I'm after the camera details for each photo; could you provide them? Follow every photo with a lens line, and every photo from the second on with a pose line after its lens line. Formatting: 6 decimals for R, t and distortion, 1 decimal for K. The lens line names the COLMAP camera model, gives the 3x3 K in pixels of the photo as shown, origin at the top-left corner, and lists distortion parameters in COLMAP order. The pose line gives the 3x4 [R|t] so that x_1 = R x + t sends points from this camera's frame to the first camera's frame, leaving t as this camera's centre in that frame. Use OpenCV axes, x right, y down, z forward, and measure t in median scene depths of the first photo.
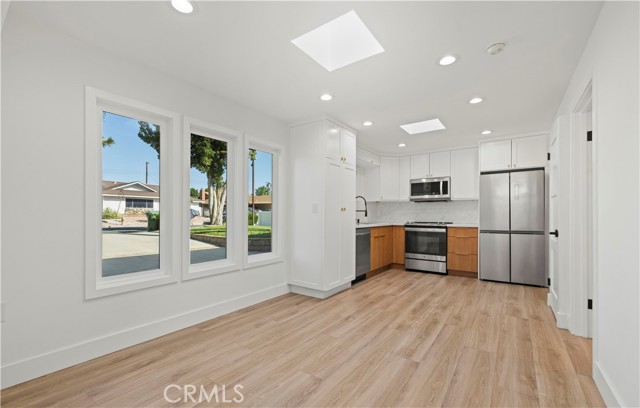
lens RADIAL K [[278.9, 0, 319.9], [0, 278.9, 210.4], [0, 0, 1]] dist [-0.017002, -0.000115]
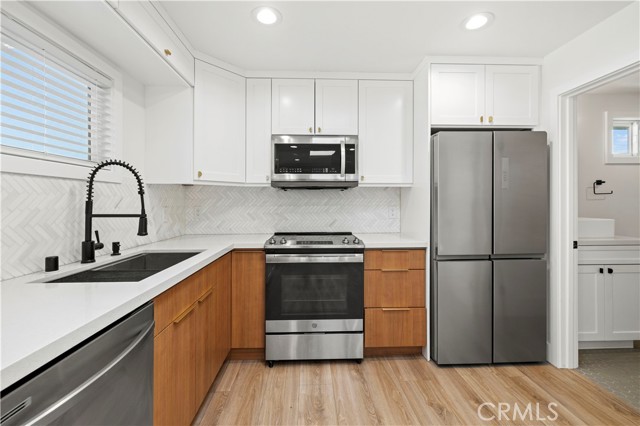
lens RADIAL K [[273.7, 0, 323.5], [0, 273.7, 204.8], [0, 0, 1]] dist [-0.000092, 0.000079]
pose [[0.790046, -0.008888, 0.612983, 0.140180], [-0.008103, 0.999656, 0.024938, -0.017804], [-0.612994, -0.024669, 0.789703, 0.662173]]
